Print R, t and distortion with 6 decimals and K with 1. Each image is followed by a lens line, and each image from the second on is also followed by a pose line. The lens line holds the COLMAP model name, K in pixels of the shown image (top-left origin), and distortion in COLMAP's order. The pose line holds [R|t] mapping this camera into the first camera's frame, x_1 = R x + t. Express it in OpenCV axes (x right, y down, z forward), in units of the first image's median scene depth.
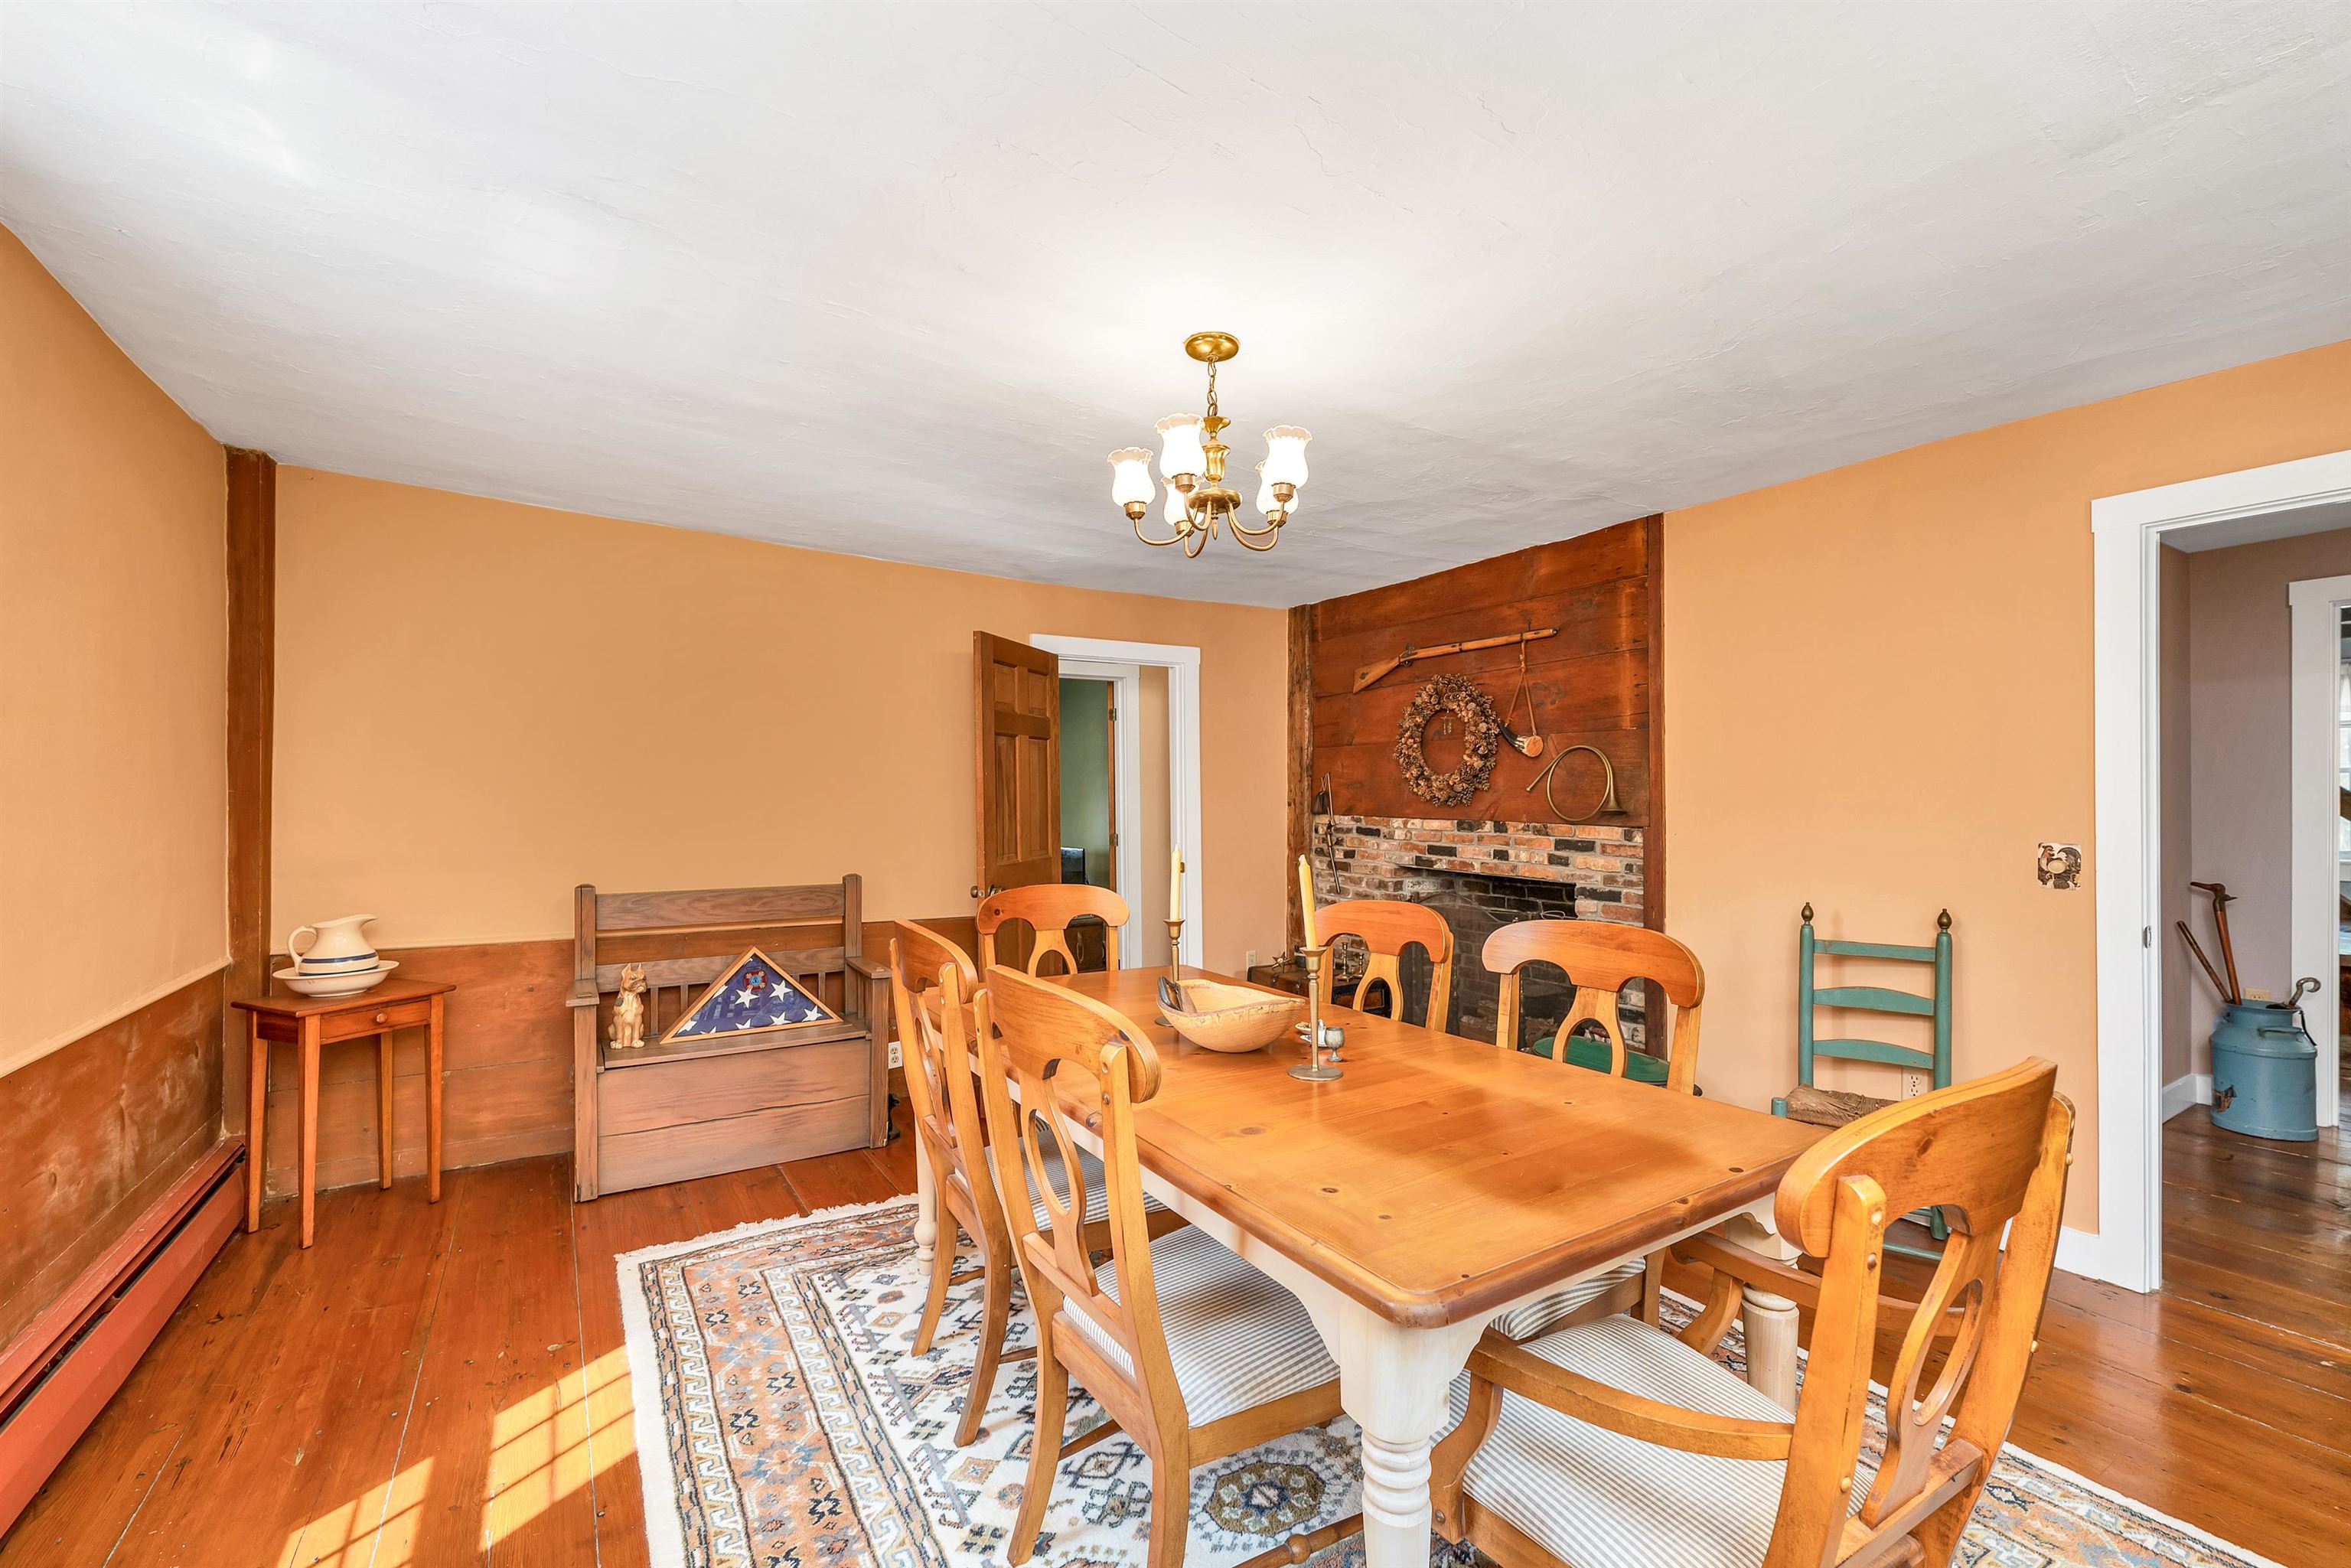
lens RADIAL K [[993.2, 0, 1178.1], [0, 993.2, 795.1], [0, 0, 1]] dist [0.004533, -0.001455]
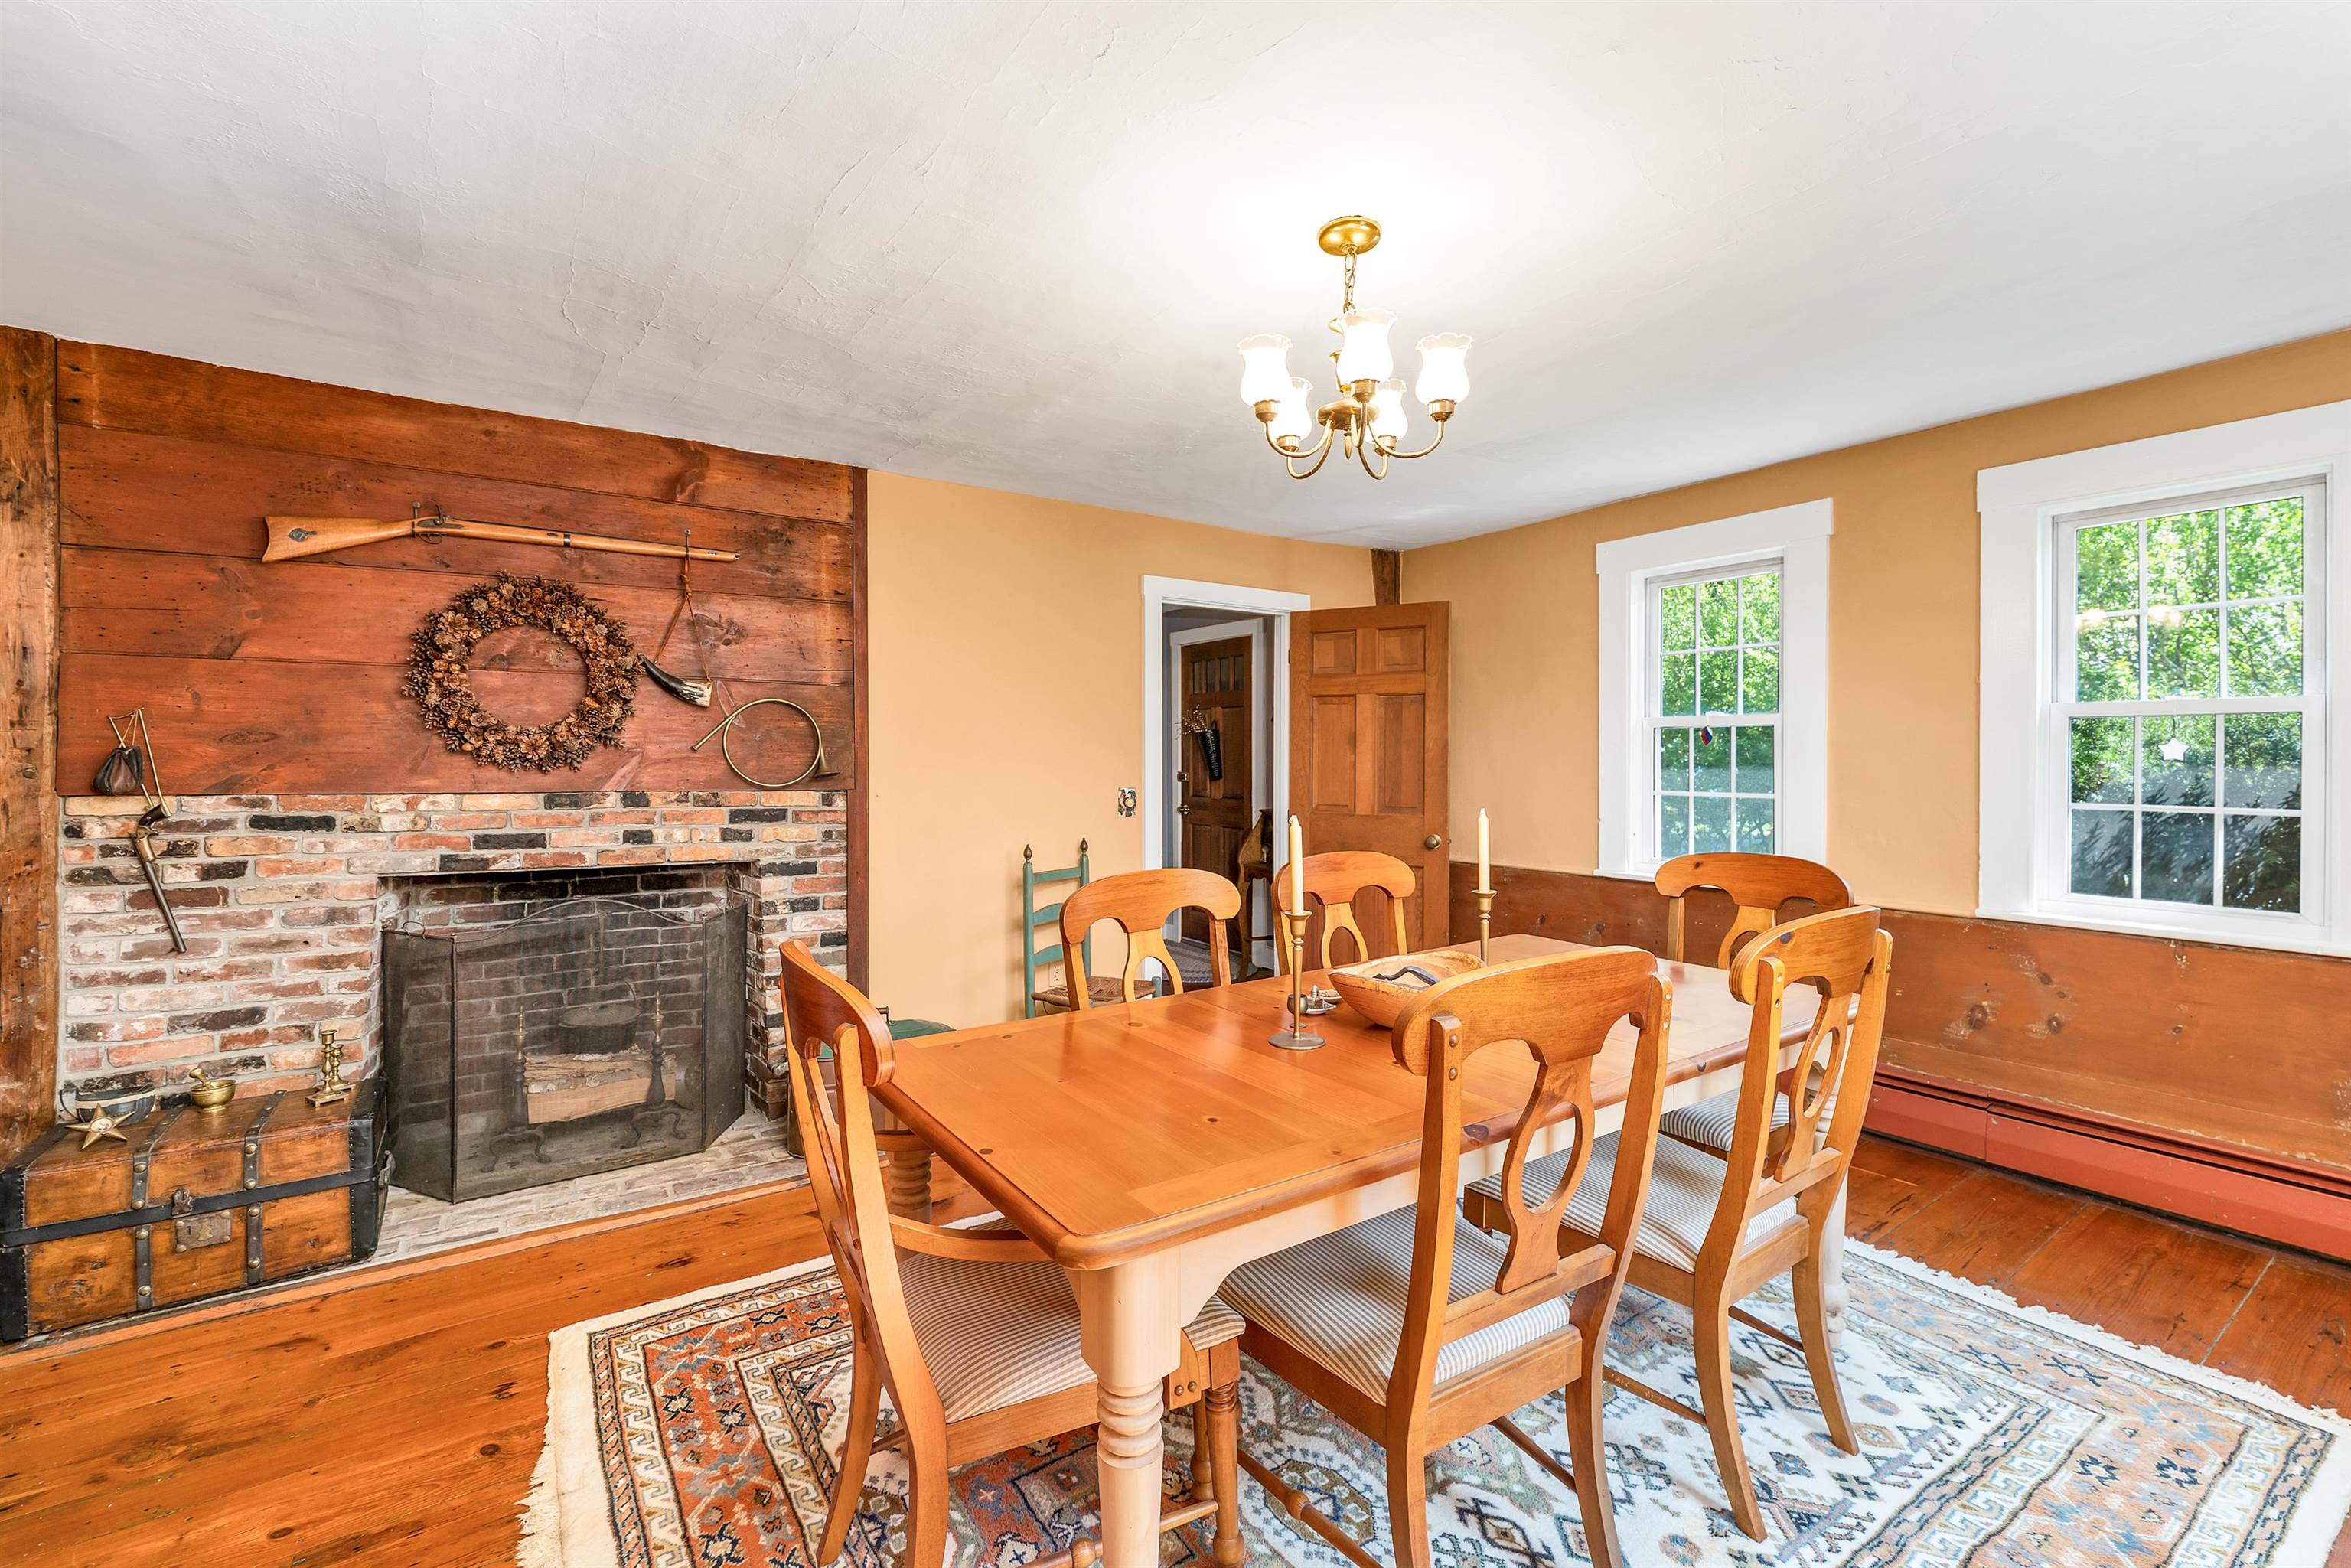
lens RADIAL K [[993.2, 0, 1161.2], [0, 993.2, 753.1], [0, 0, 1]] dist [0.004533, -0.001455]
pose [[-0.040167, -0.001311, 0.999192, -0.436104], [-0.004921, 0.999987, 0.001115, -0.005132], [-0.999181, -0.004872, -0.040173, 0.647849]]
